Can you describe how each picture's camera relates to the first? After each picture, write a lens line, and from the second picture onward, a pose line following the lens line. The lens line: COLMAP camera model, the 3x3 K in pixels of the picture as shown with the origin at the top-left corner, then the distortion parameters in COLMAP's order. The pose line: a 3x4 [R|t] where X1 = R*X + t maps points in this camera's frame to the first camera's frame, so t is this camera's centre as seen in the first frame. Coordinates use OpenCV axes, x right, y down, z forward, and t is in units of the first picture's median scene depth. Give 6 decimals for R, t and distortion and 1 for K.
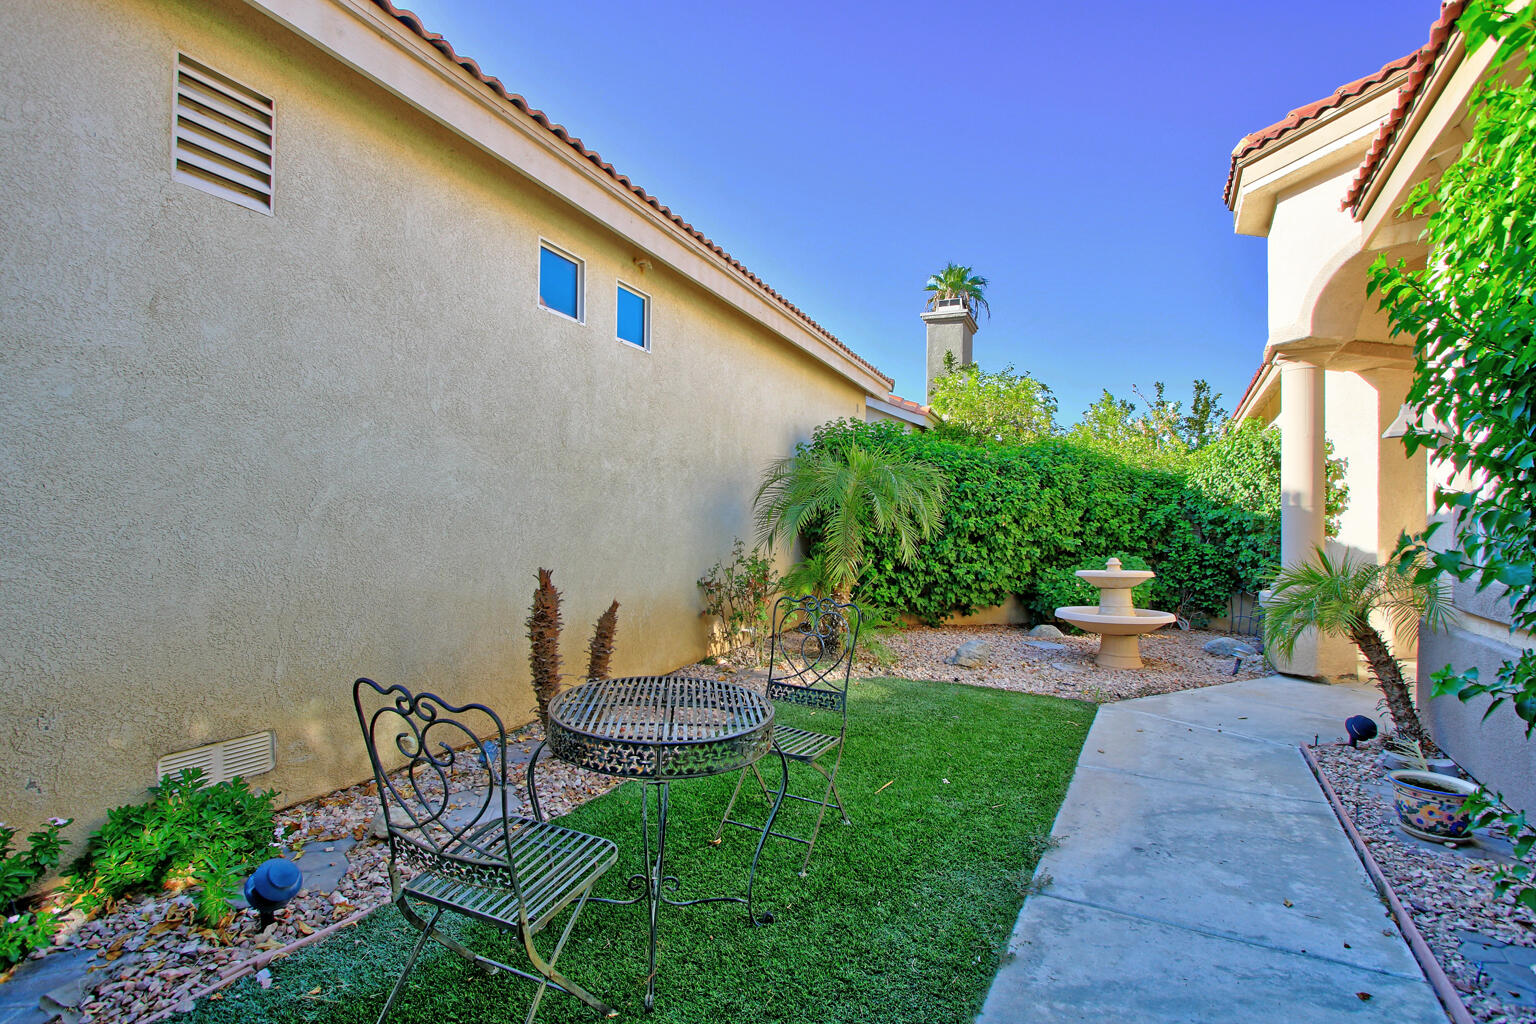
lens RADIAL K [[713.9, 0, 759.0], [0, 713.9, 519.9], [0, 0, 1]] dist [-0.014724, 0.000765]
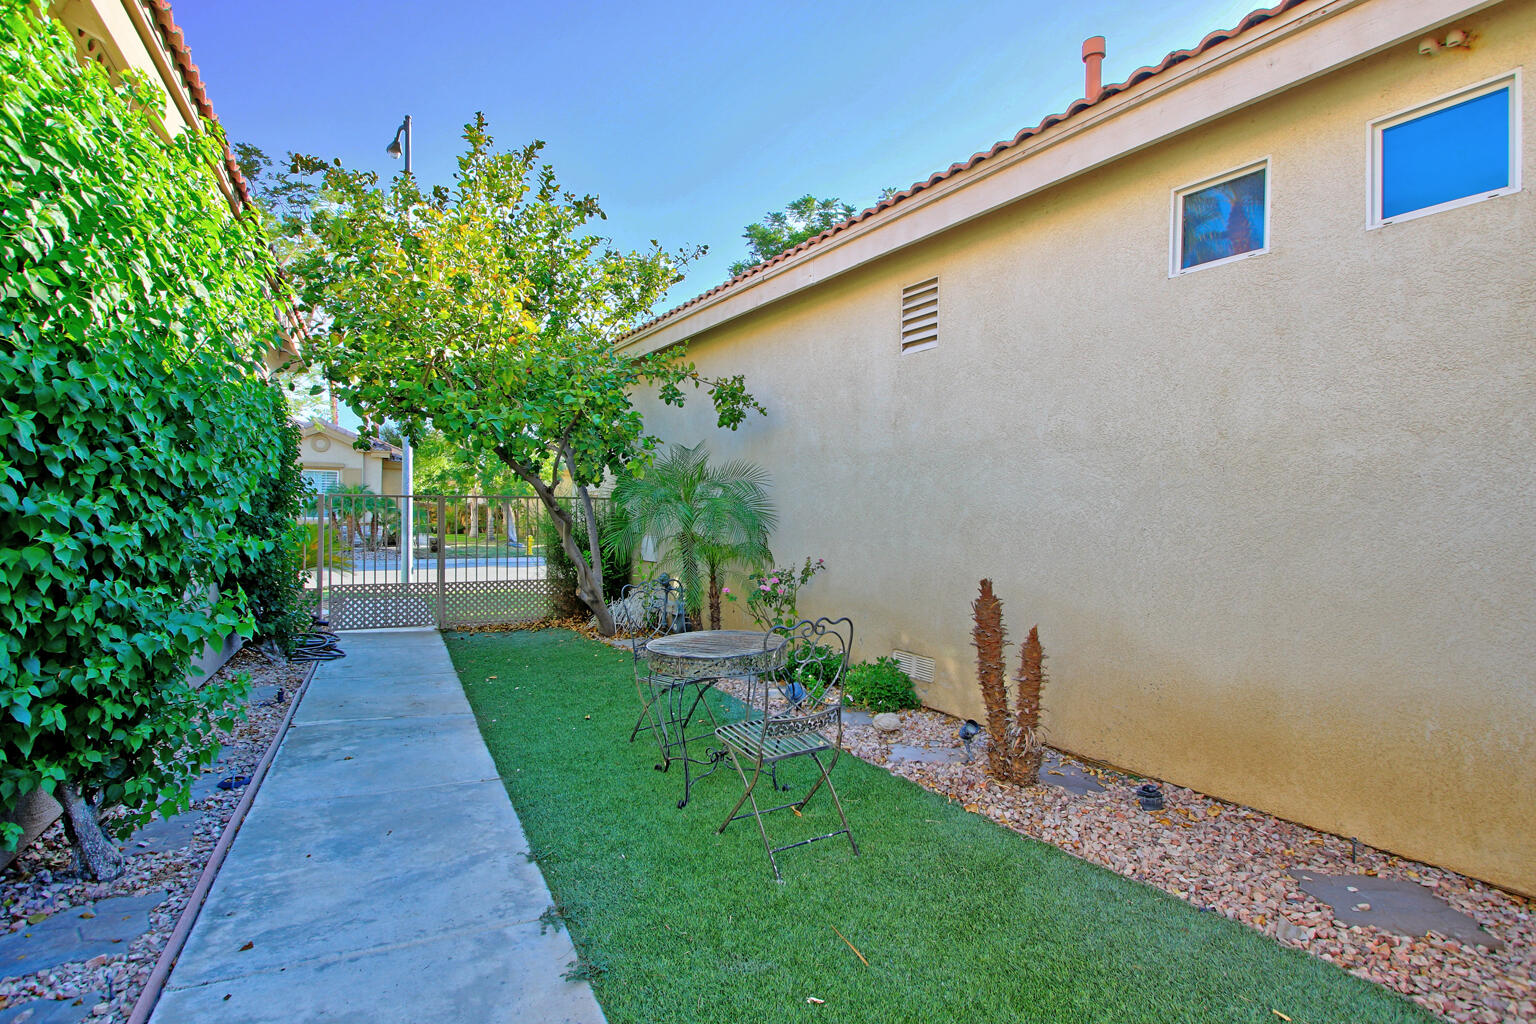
lens RADIAL K [[713.9, 0, 759.0], [0, 713.9, 519.9], [0, 0, 1]] dist [-0.014724, 0.000765]
pose [[-0.534966, -0.011274, -0.844798, 1.195381], [-0.017229, 0.999849, -0.002433, -0.017147], [0.844698, 0.013253, -0.535080, 1.974607]]
